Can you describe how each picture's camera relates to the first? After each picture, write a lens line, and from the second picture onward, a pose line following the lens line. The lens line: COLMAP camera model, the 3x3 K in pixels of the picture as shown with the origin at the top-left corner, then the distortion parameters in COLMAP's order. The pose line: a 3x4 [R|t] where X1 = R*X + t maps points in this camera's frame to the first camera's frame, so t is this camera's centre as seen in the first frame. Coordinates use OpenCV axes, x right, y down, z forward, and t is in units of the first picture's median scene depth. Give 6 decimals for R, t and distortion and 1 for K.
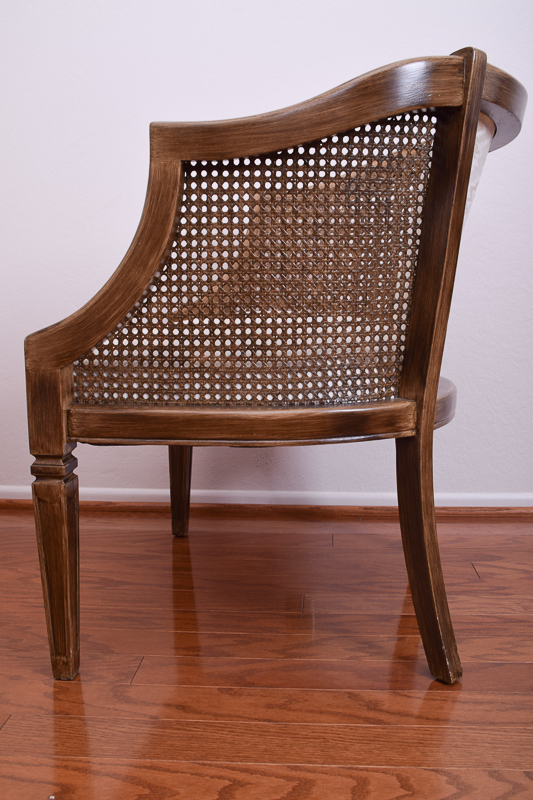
lens RADIAL K [[906.0, 0, 266.5], [0, 906.0, 400.0], [0, 0, 1]] dist [-0.014758, 0.005211]
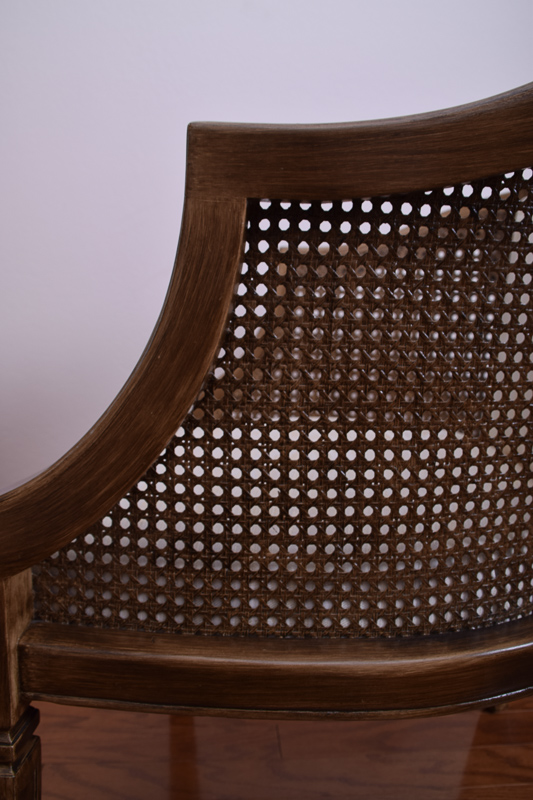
lens RADIAL K [[718.0, 0, 266.5], [0, 718.0, 400.0], [0, 0, 1]] dist [-0.127296, 0.007675]
pose [[0.996937, 0.016581, 0.076431, -0.105001], [-0.016698, 0.999860, 0.000900, -0.142736], [-0.076406, -0.002174, 0.997074, 0.564883]]
